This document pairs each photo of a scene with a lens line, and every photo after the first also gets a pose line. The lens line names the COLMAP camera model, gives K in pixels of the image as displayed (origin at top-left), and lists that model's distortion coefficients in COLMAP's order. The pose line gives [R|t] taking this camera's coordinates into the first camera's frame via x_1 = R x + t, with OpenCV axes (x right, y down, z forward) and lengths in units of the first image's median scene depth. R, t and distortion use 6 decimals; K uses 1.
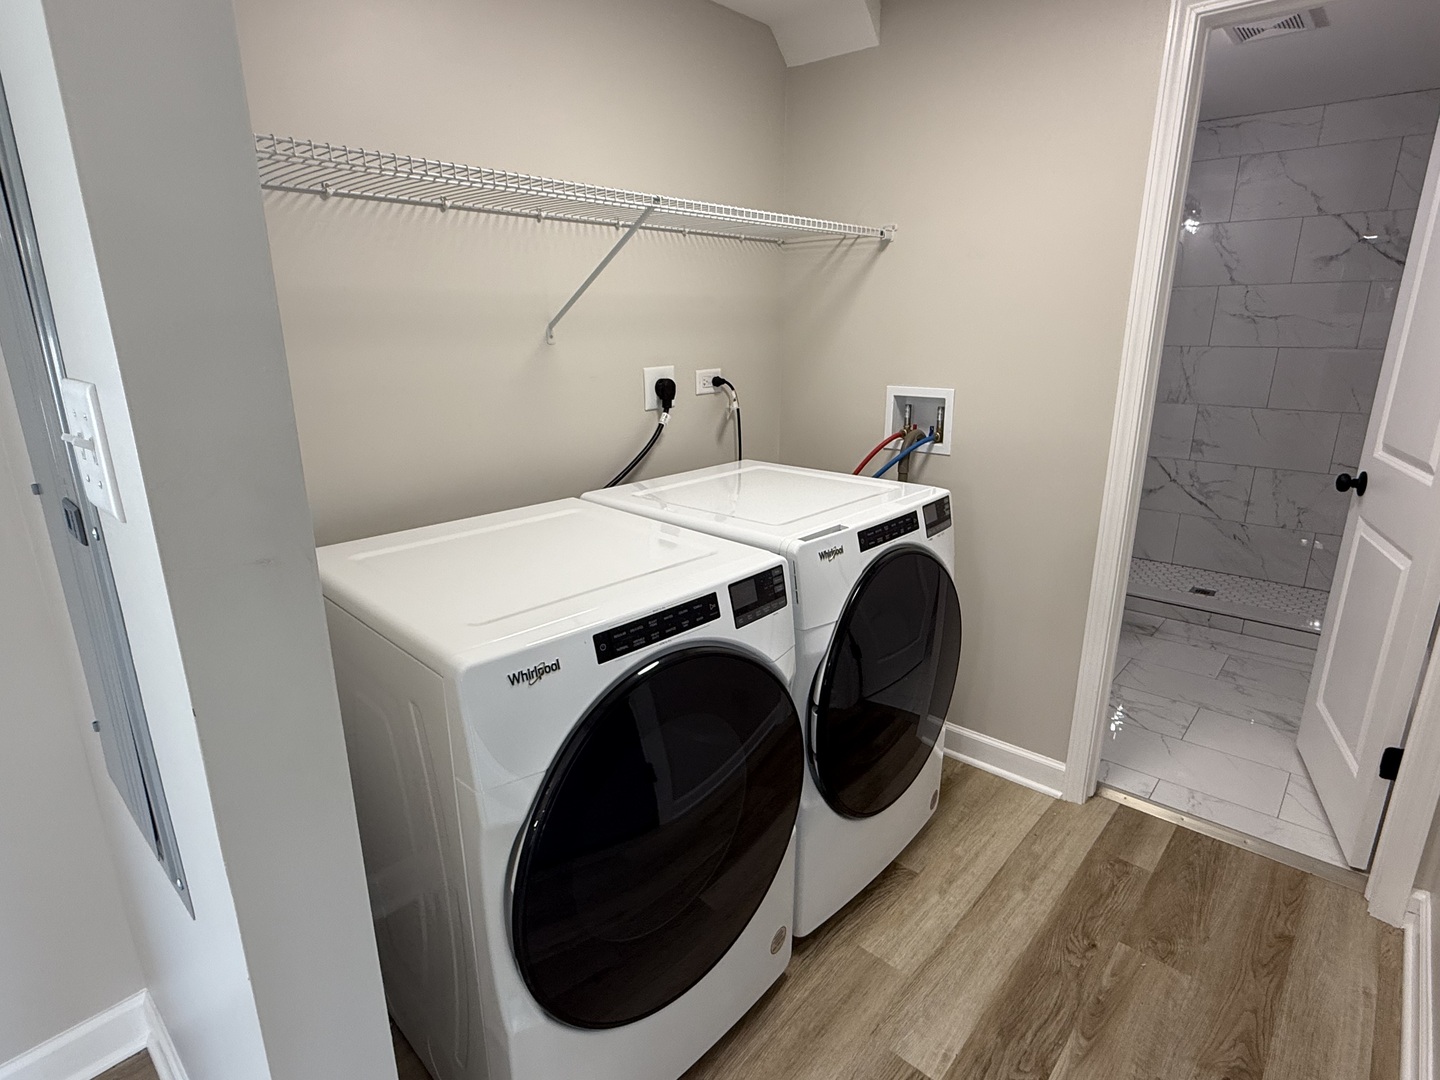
lens RADIAL K [[762.2, 0, 720.0], [0, 762.2, 539.7], [0, 0, 1]] dist [-0.001153, 0.002271]
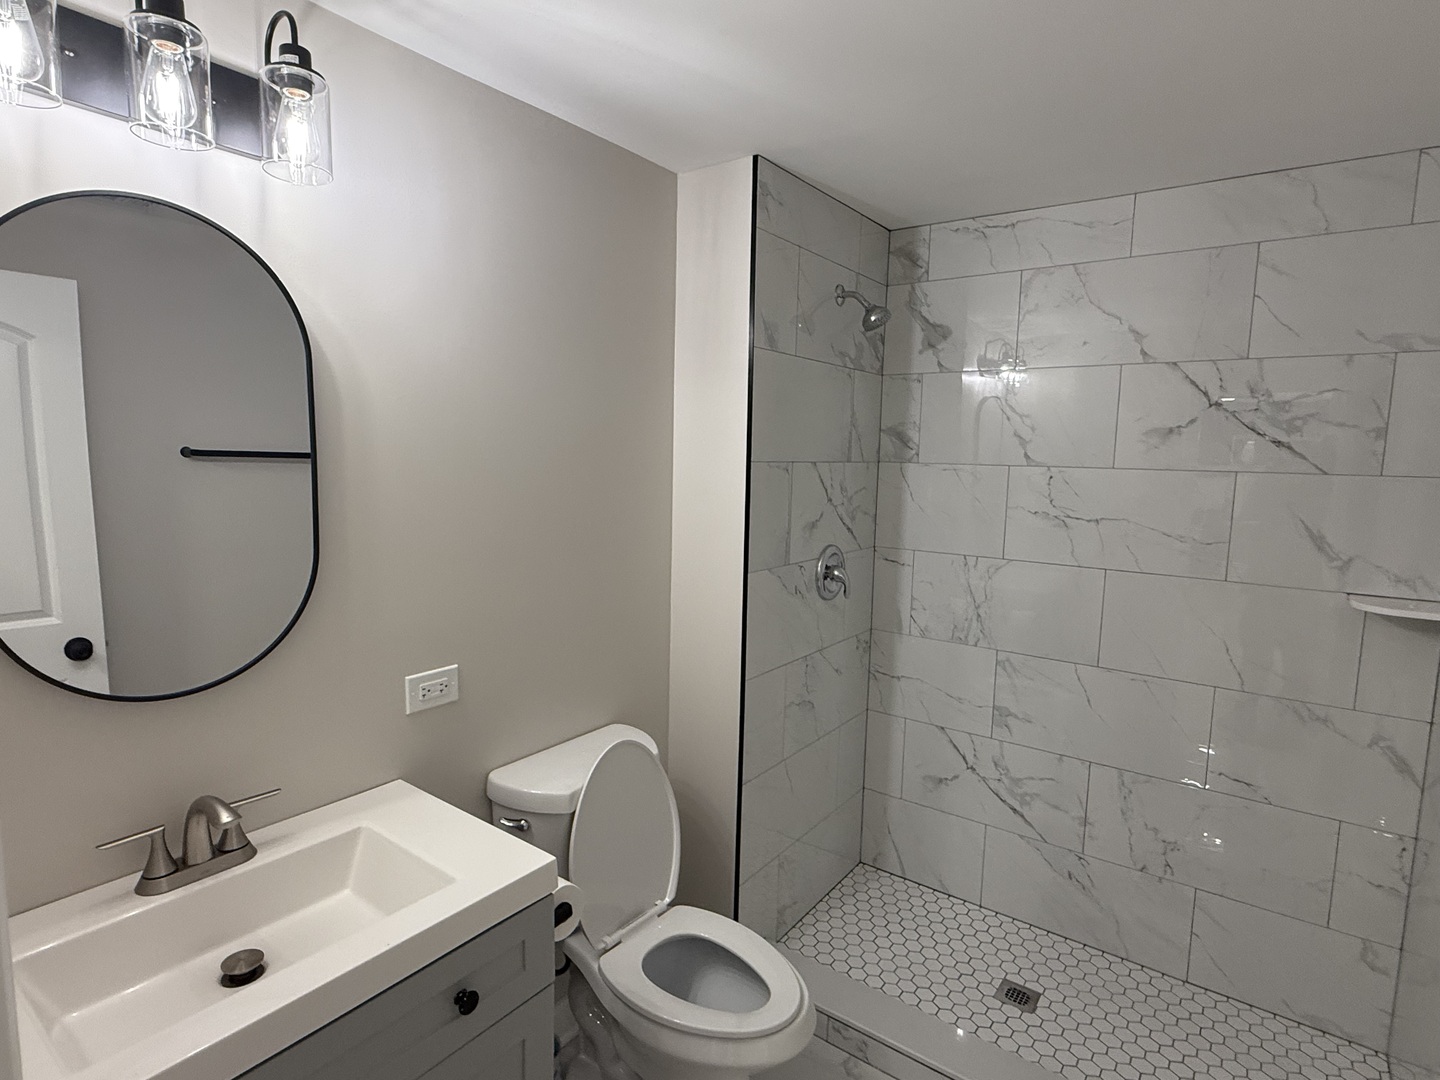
lens RADIAL K [[762.2, 0, 718.0], [0, 762.2, 541.4], [0, 0, 1]] dist [-0.001153, 0.002271]
pose [[0.995407, 0.019626, 0.093697, 0.361389], [-0.003225, 0.985079, -0.172074, -0.164892], [-0.095676, 0.170982, 0.980618, 0.423519]]
